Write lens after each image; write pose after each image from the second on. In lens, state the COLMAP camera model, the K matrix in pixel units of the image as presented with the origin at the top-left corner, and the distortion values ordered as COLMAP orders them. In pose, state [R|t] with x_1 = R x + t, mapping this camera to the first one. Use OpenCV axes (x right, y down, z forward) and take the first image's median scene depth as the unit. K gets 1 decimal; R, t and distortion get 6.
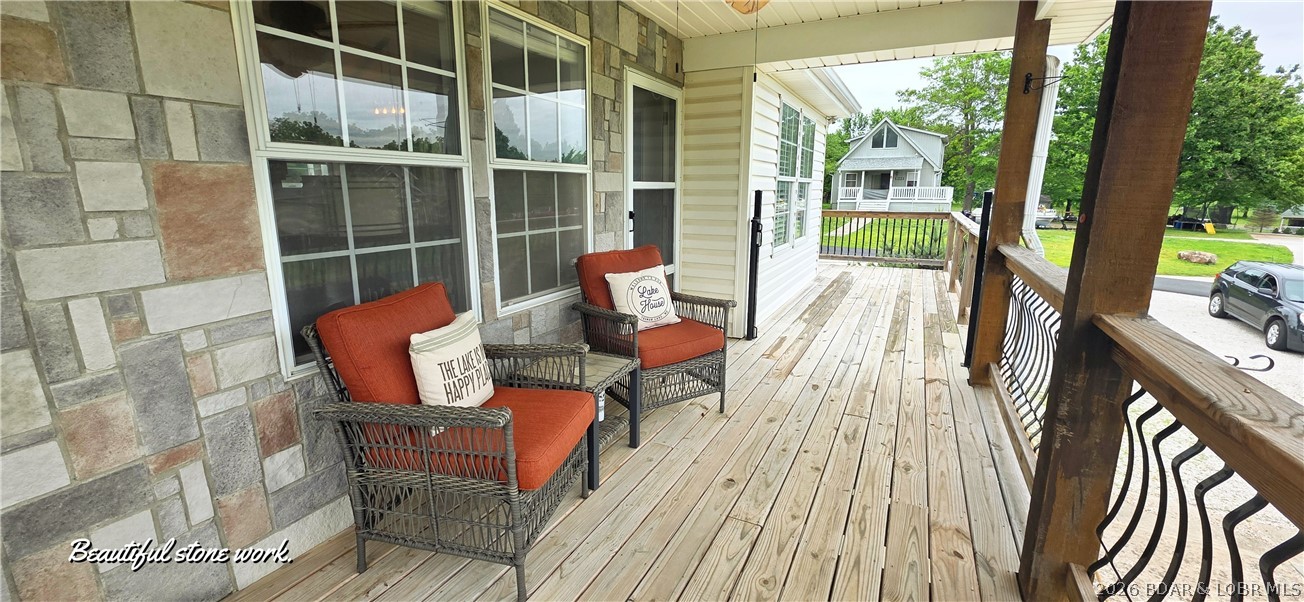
lens RADIAL K [[520.8, 0, 655.1], [0, 520.8, 295.4], [0, 0, 1]] dist [-0.003680, -0.000183]
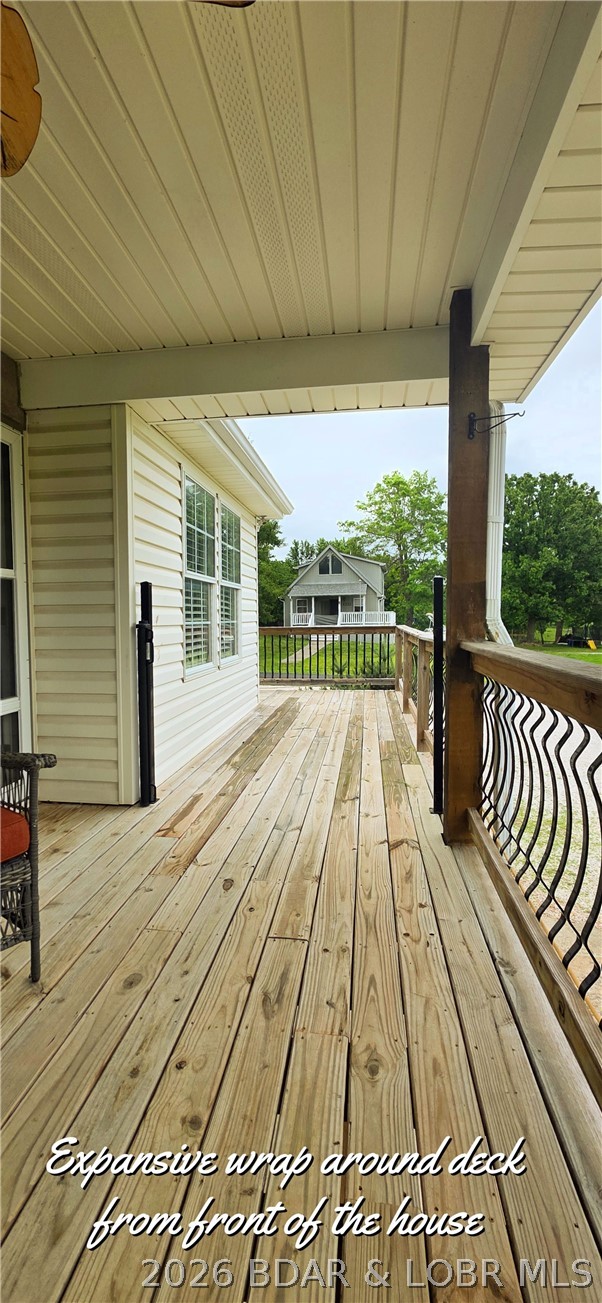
lens RADIAL K [[520.4, 0, 310.5], [0, 520.4, 658.2], [0, 0, 1]] dist [-0.003680, -0.000183]
pose [[0.938962, -0.030646, 0.342652, 0.160254], [0.078485, 0.988840, -0.126633, 0.000522], [-0.334947, 0.145797, 0.930889, 0.296729]]
